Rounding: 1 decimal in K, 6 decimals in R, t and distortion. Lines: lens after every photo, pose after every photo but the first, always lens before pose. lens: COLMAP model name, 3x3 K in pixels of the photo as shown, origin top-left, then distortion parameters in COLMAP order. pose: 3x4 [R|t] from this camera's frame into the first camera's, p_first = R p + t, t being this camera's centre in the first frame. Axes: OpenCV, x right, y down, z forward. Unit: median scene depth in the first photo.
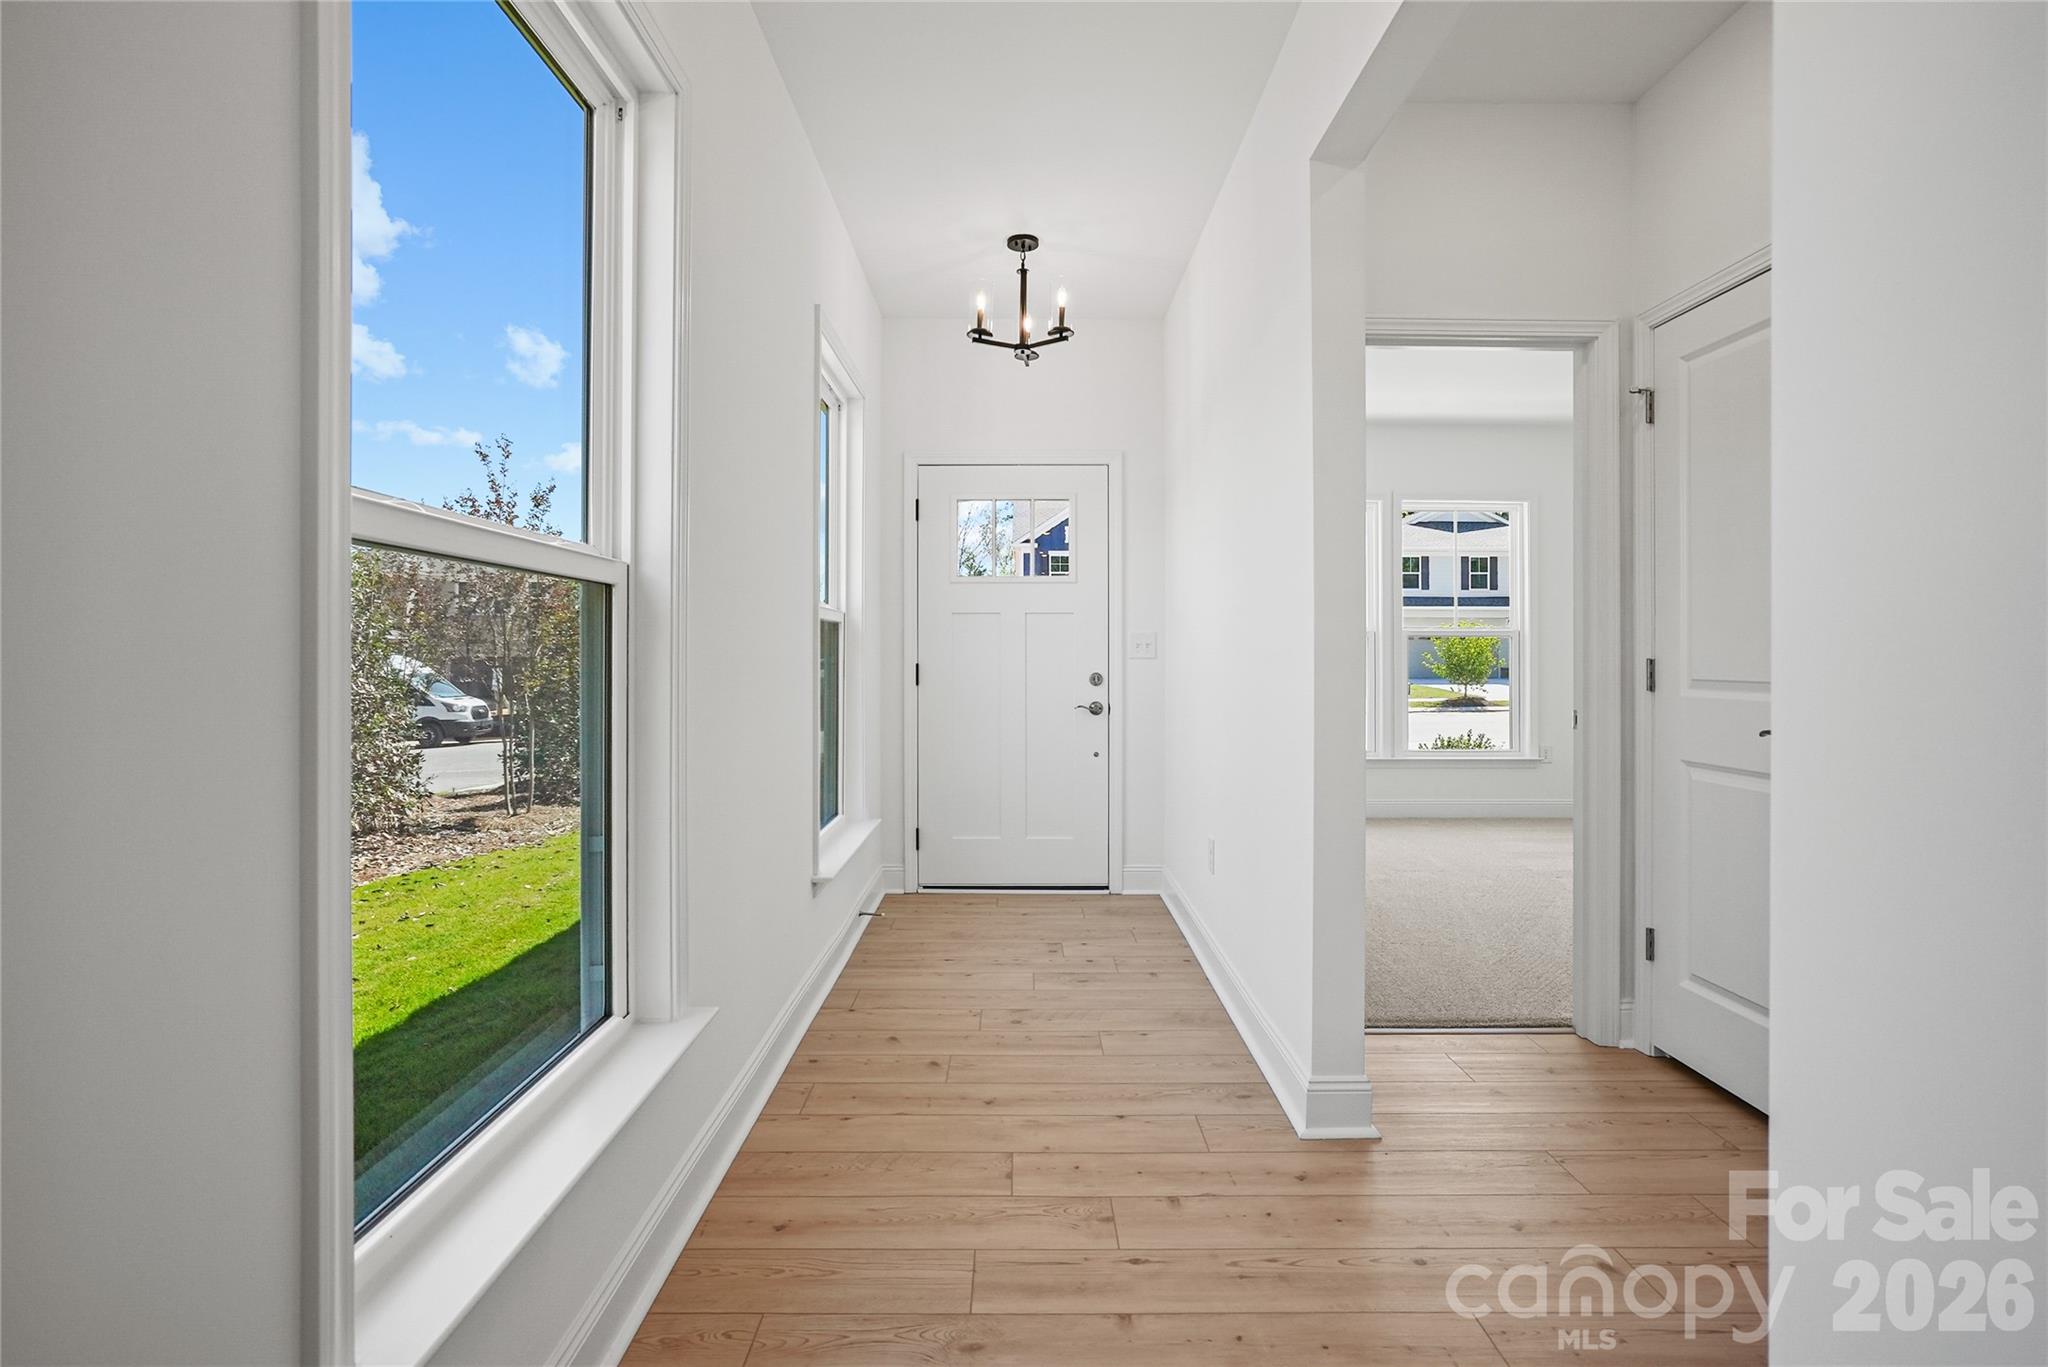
lens RADIAL K [[960.7, 0, 1024.3], [0, 960.7, 653.6], [0, 0, 1]] dist [-0.015512, 0.000493]
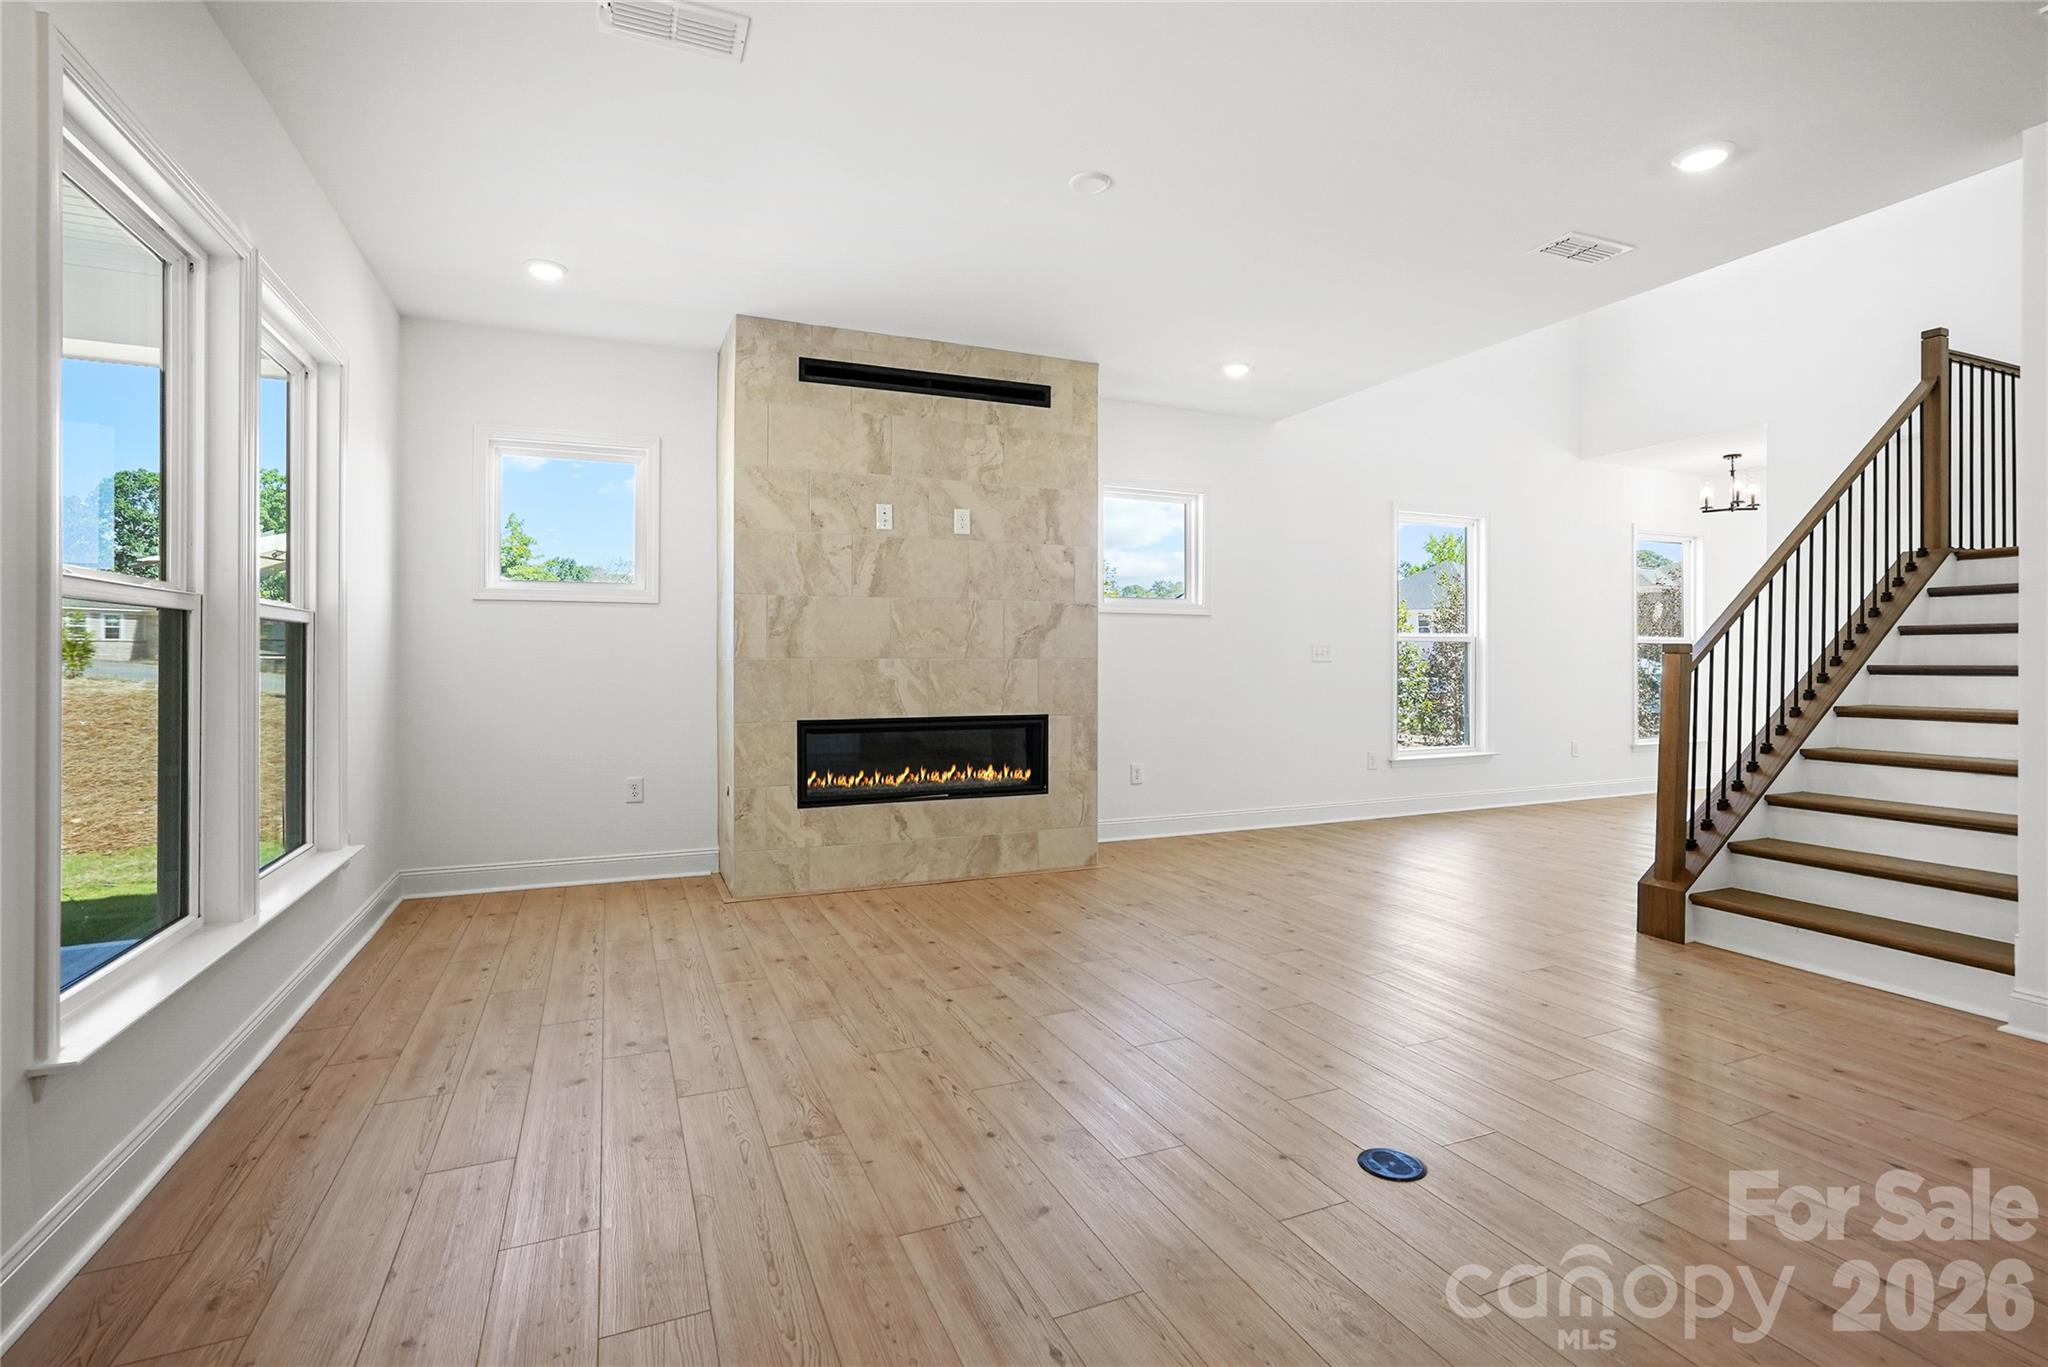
lens RADIAL K [[960.7, 0, 1024.3], [0, 960.7, 653.6], [0, 0, 1]] dist [-0.015512, 0.000493]
pose [[0.894600, -0.004018, 0.446849, 0.045101], [0.005386, 0.999984, -0.001792, 0.006225], [-0.446835, 0.004010, 0.894607, -0.783726]]
